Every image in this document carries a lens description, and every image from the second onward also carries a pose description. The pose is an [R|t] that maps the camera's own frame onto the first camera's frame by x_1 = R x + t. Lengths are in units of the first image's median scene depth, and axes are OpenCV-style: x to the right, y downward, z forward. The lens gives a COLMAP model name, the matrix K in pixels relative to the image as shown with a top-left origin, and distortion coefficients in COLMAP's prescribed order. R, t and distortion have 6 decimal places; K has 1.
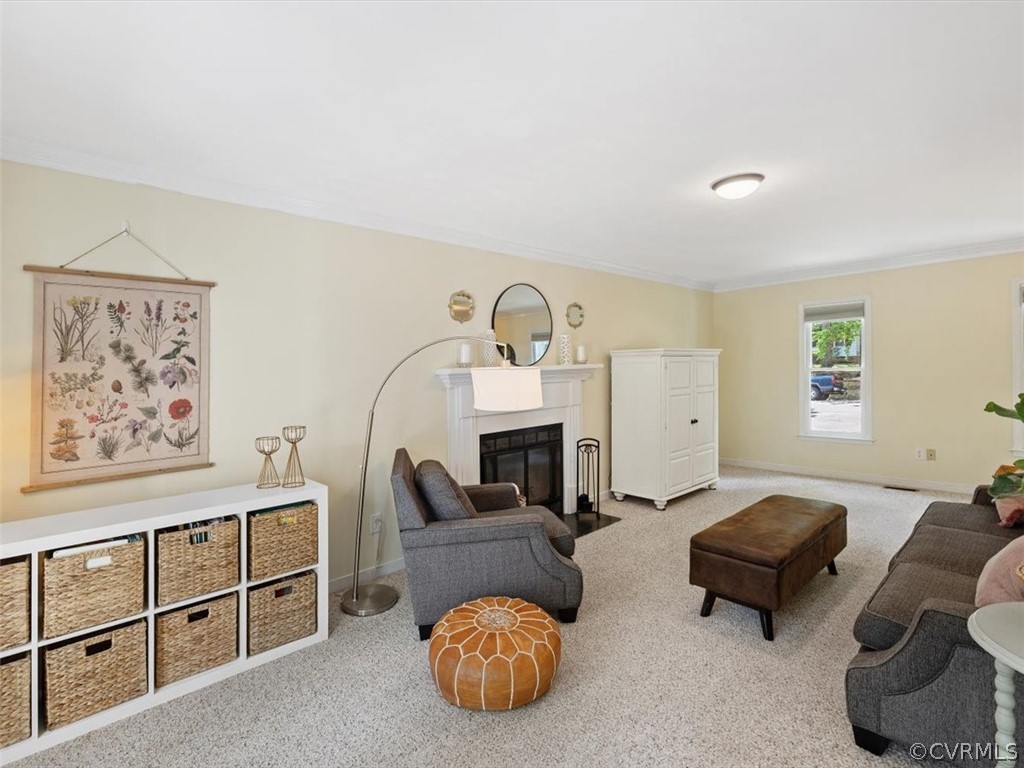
lens RADIAL K [[494.6, 0, 508.2], [0, 494.6, 367.0], [0, 0, 1]] dist [-0.000003, 0.000546]
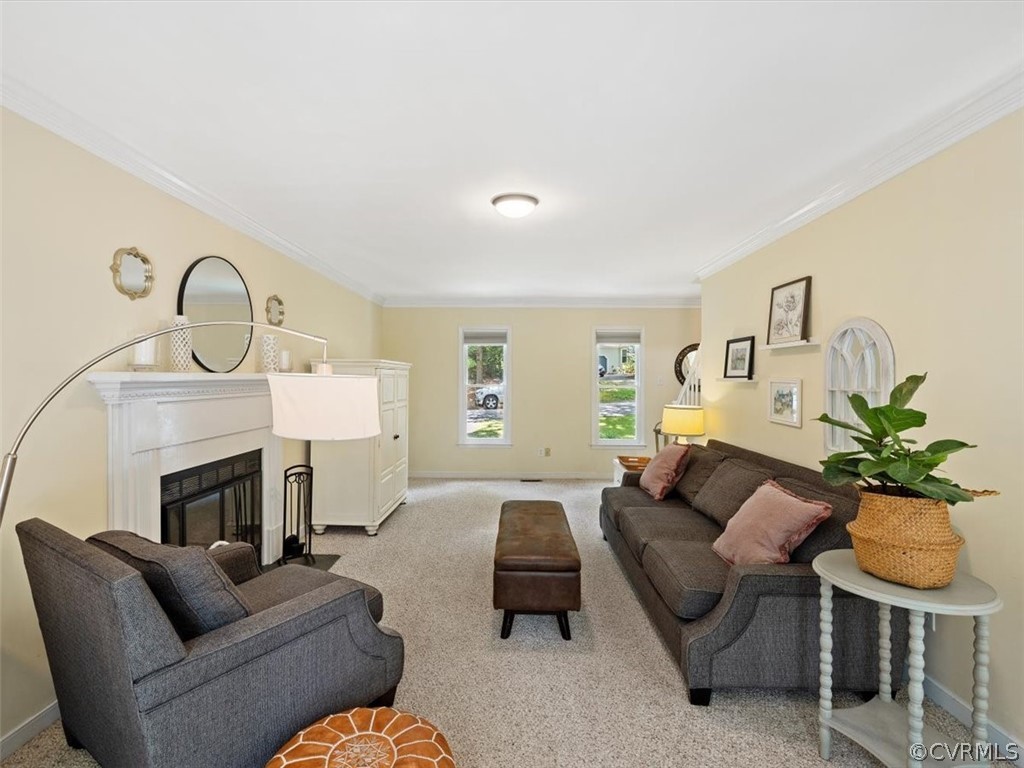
lens RADIAL K [[485.6, 0, 512.0], [0, 485.6, 384.0], [0, 0, 1]] dist [-0.006895, -0.000224]
pose [[0.690873, 0.023272, 0.722602, -0.175765], [-0.028611, 0.999579, -0.004838, 0.005452], [-0.722410, -0.017332, 0.691247, 0.203862]]
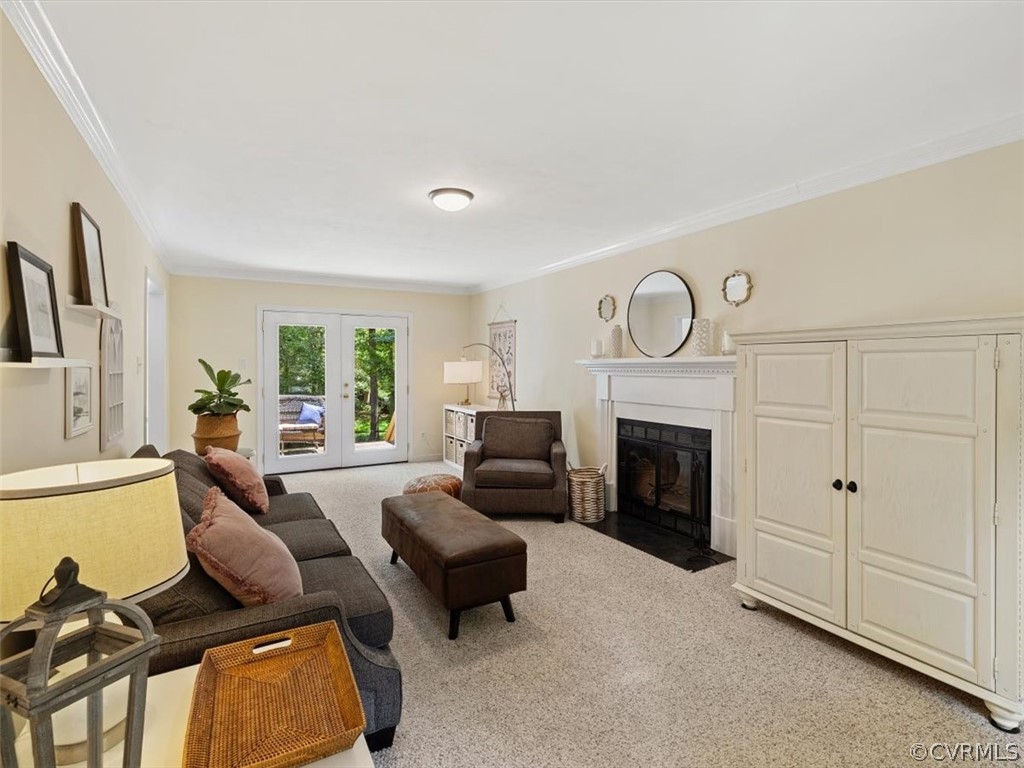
lens RADIAL K [[494.6, 0, 508.2], [0, 494.6, 367.0], [0, 0, 1]] dist [-0.000003, 0.000546]
pose [[-0.229215, 0.031489, -0.972866, 0.969724], [0.010024, 0.999500, 0.029990, -0.014367], [0.973324, -0.002878, -0.229416, 0.894710]]
